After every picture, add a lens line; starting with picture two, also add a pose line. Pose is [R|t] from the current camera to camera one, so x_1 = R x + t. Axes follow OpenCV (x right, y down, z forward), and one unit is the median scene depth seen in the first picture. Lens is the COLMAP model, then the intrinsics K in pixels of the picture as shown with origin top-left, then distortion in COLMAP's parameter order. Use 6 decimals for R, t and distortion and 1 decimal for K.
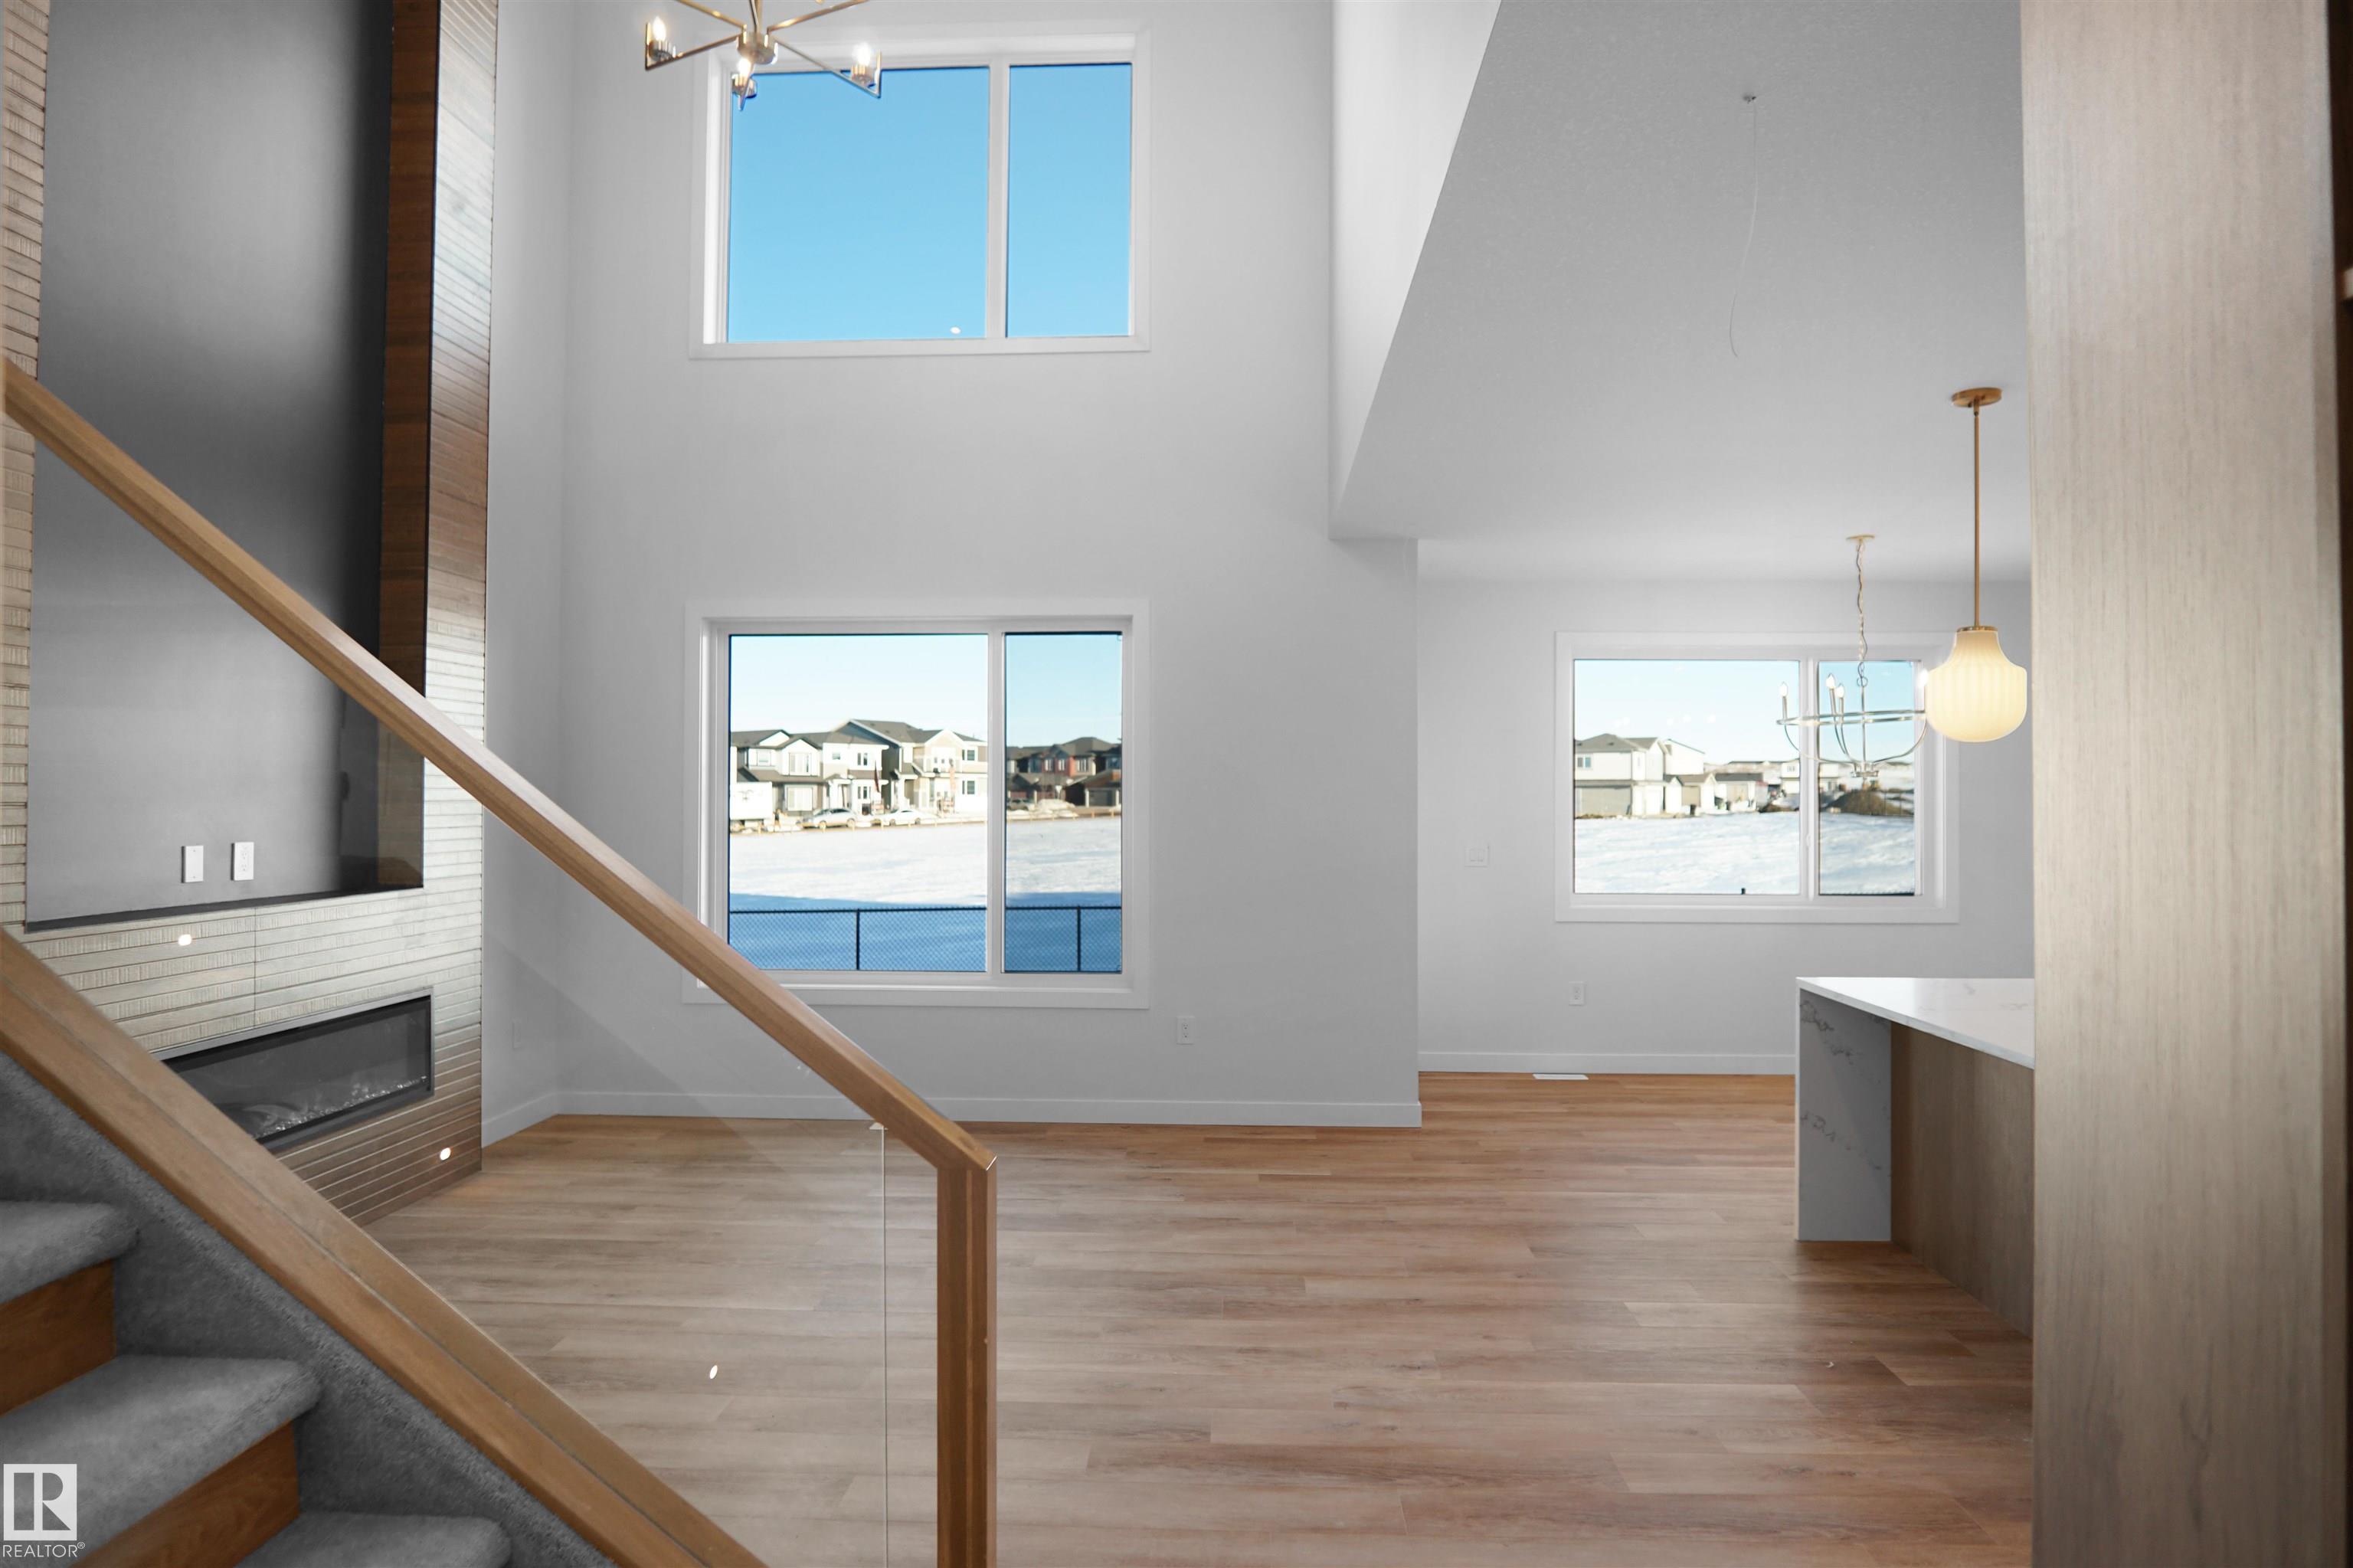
lens RADIAL K [[1287.5, 0, 1198.0], [0, 1287.5, 784.4], [0, 0, 1]] dist [-0.031676, 0.008363]
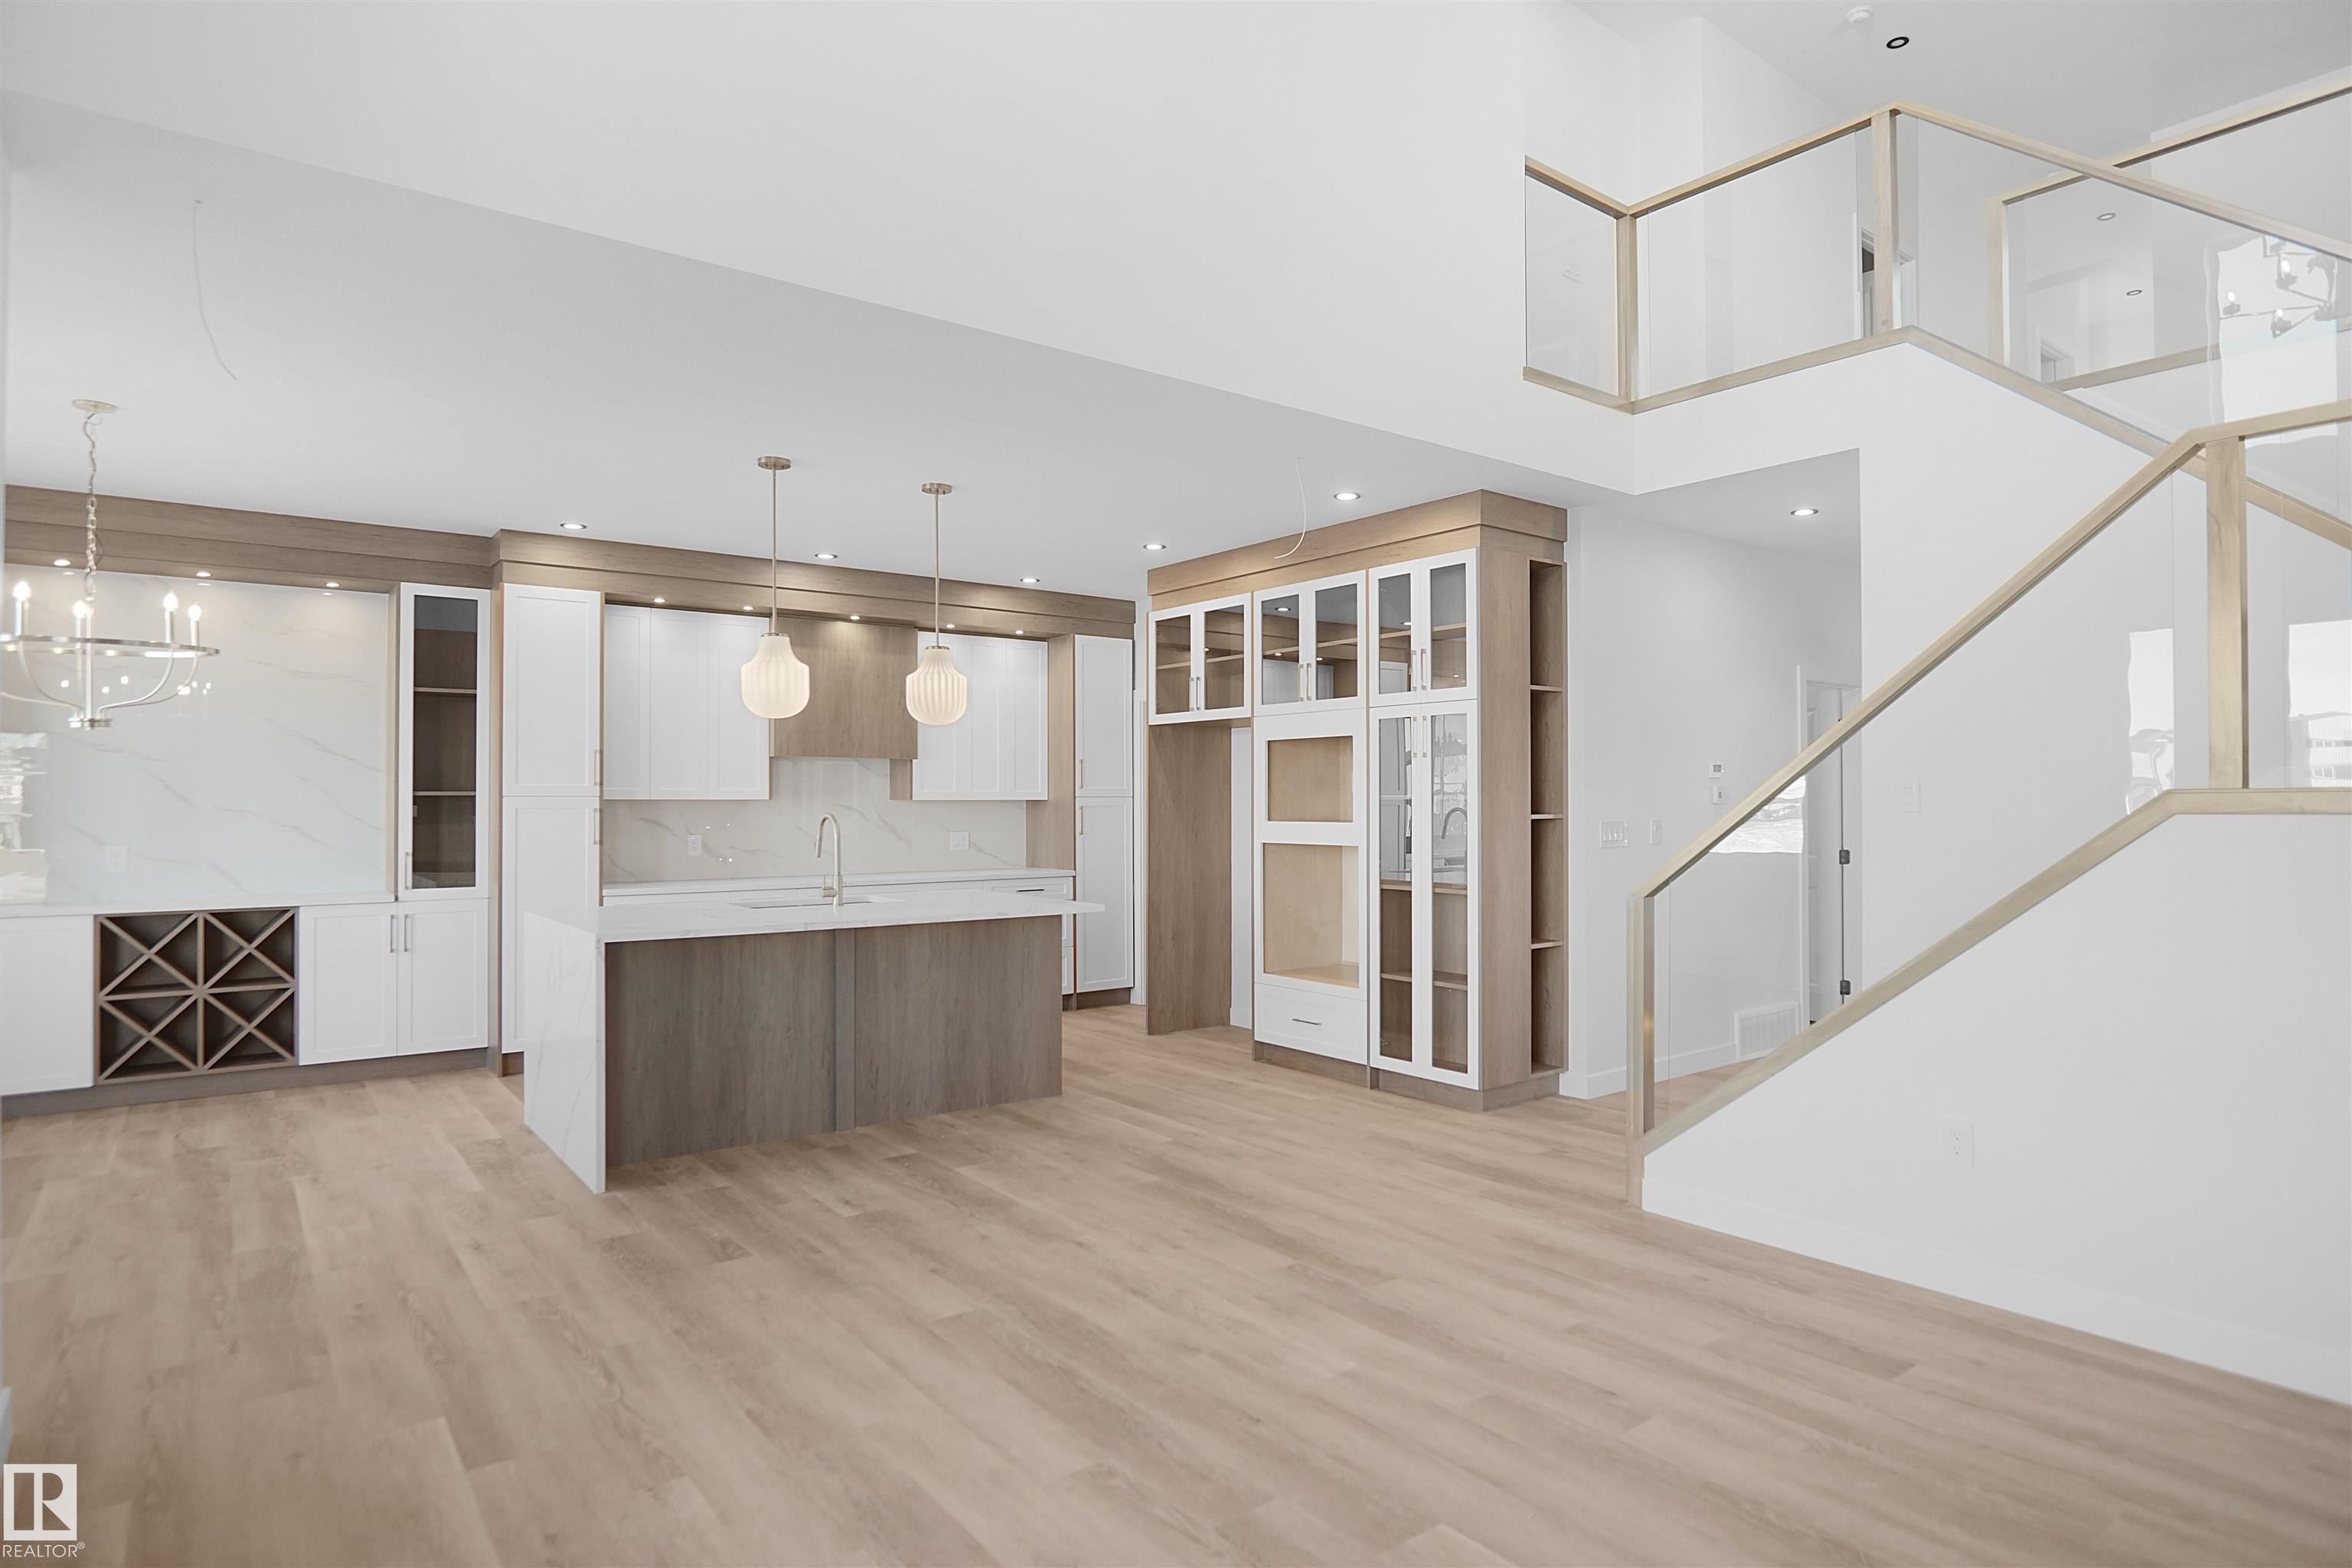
lens RADIAL K [[1287.0, 0, 1207.7], [0, 1287.0, 800.5], [0, 0, 1]] dist [-0.031676, 0.008363]
pose [[-0.649128, -0.003180, 0.760673, -0.529280], [-0.009502, 0.999947, -0.003928, 0.039427], [-0.760620, -0.009778, -0.649124, 1.122437]]
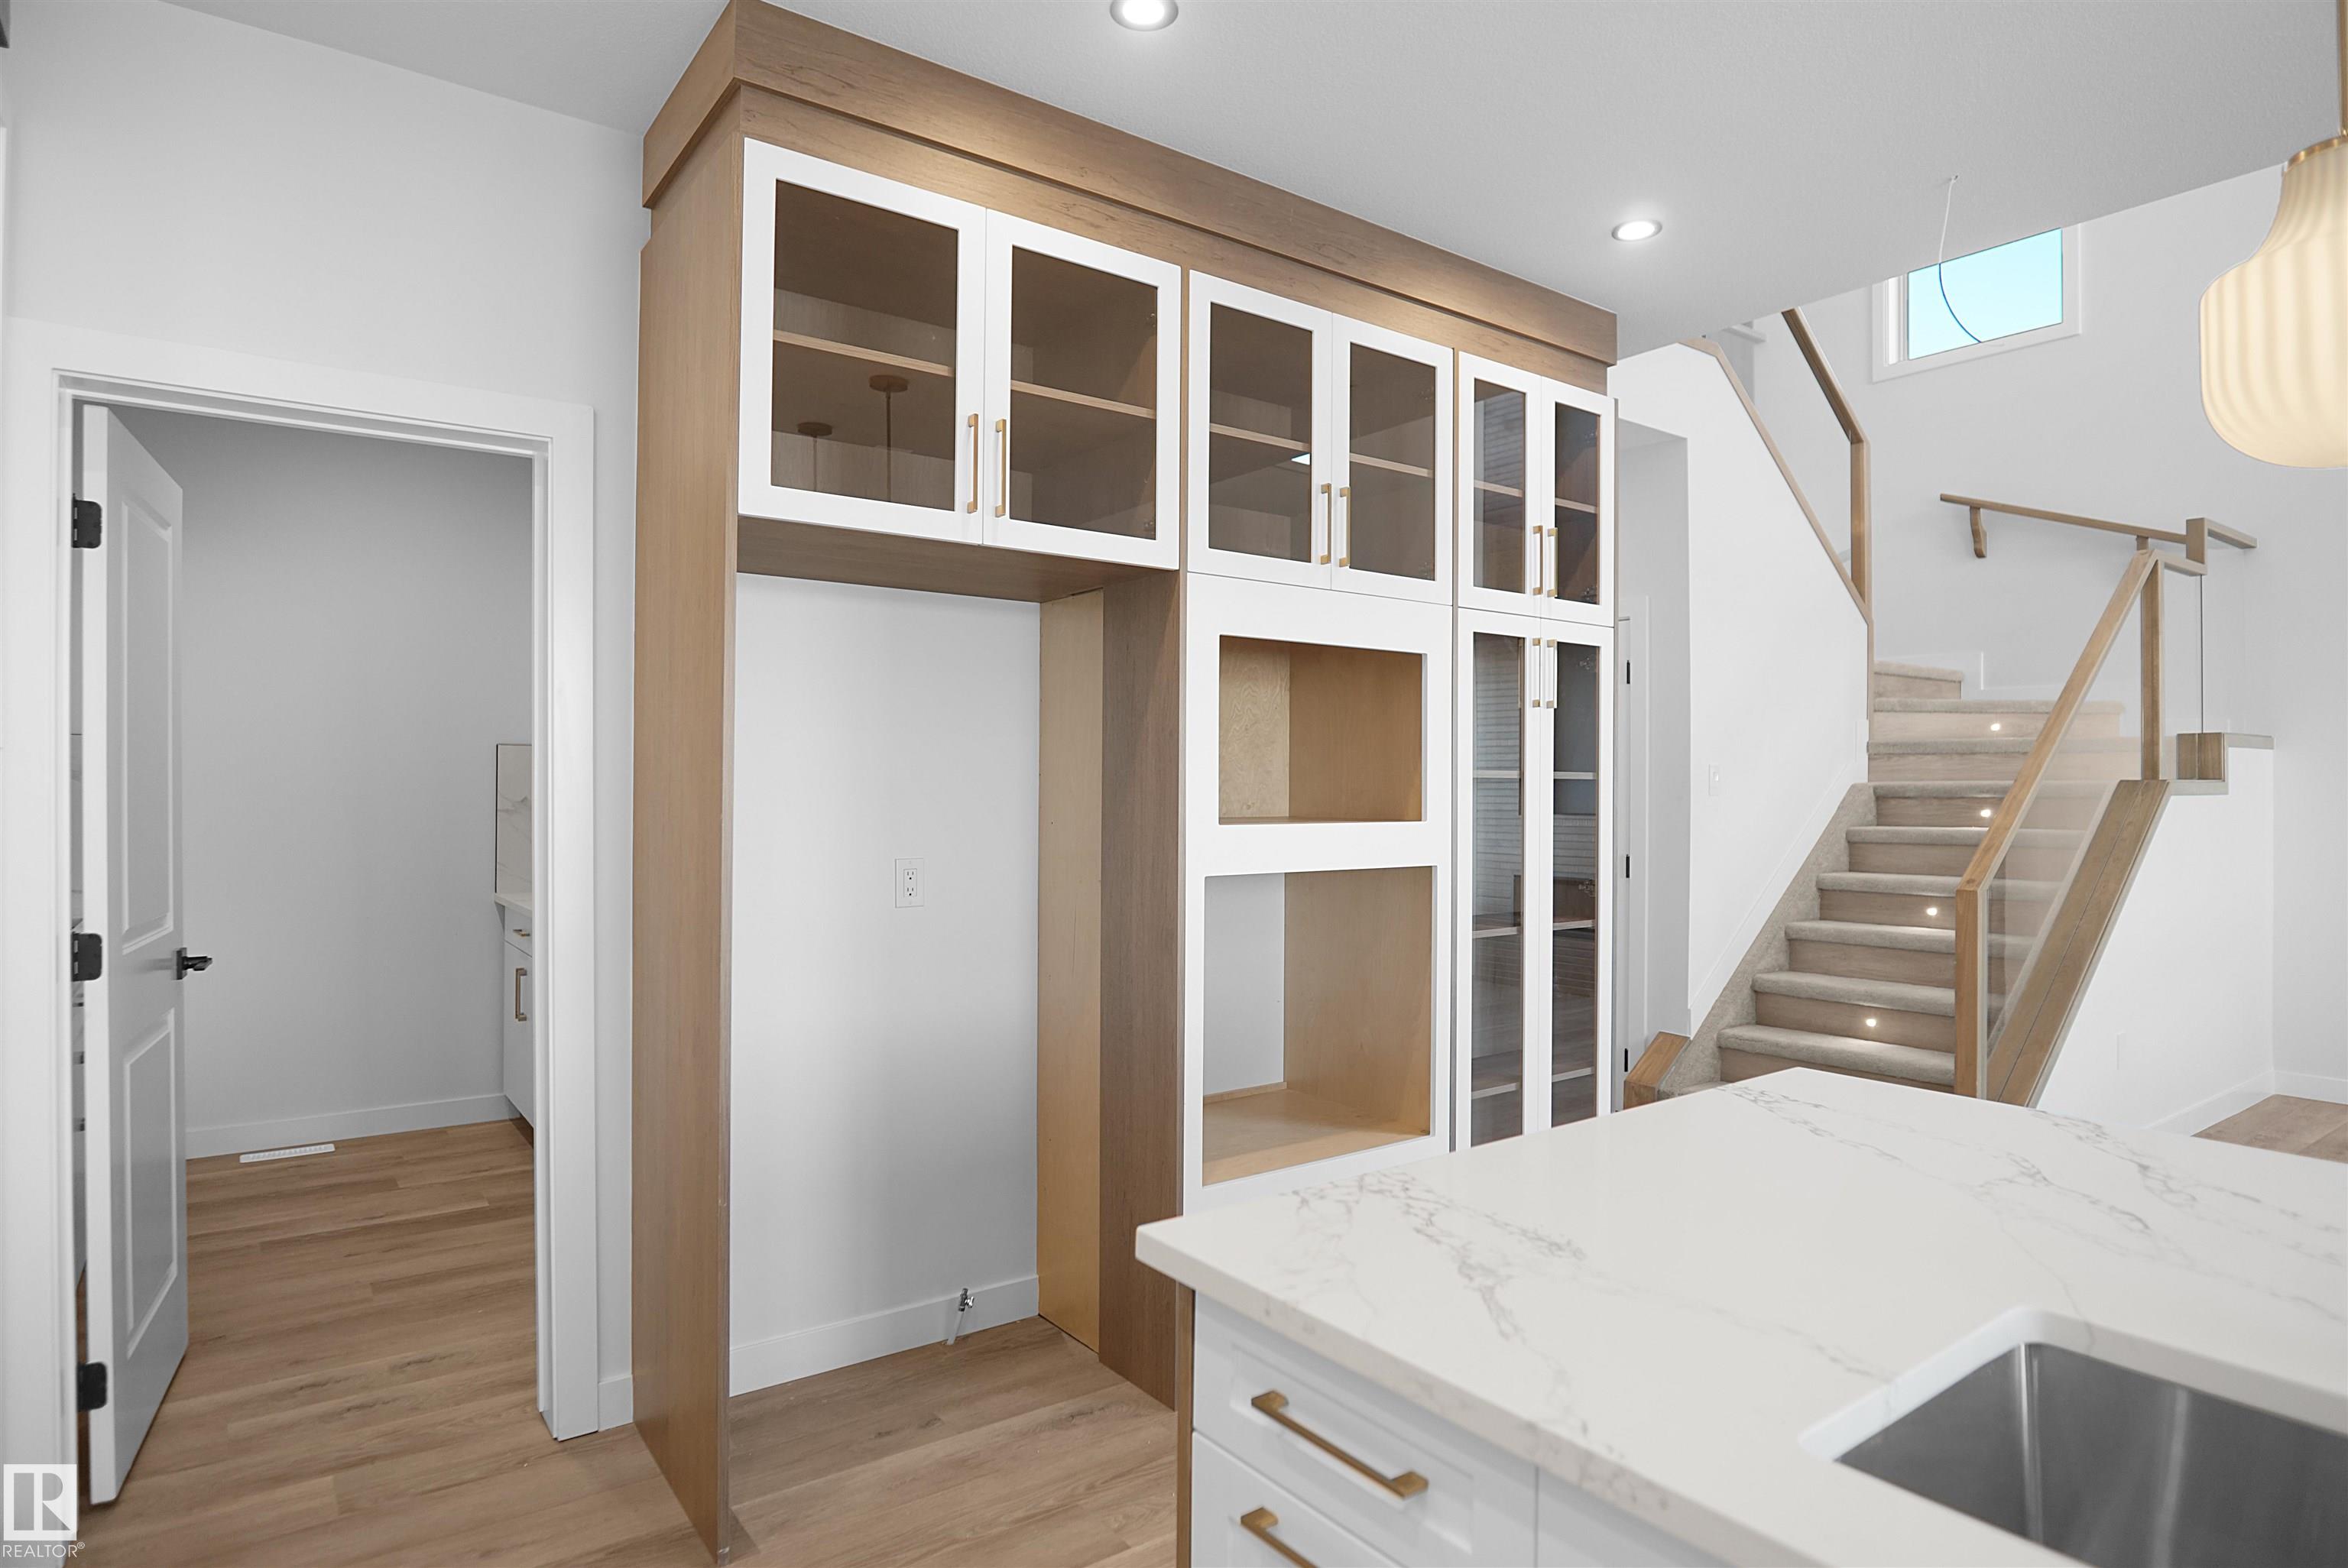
lens RADIAL K [[1284.6, 0, 1193.9], [0, 1284.6, 787.8], [0, 0, 1]] dist [-0.031676, 0.008363]
pose [[-0.777893, -0.007273, -0.628355, 0.798983], [-0.000165, 0.999935, -0.011370, 0.045176], [0.628397, -0.008741, -0.777844, 0.645630]]
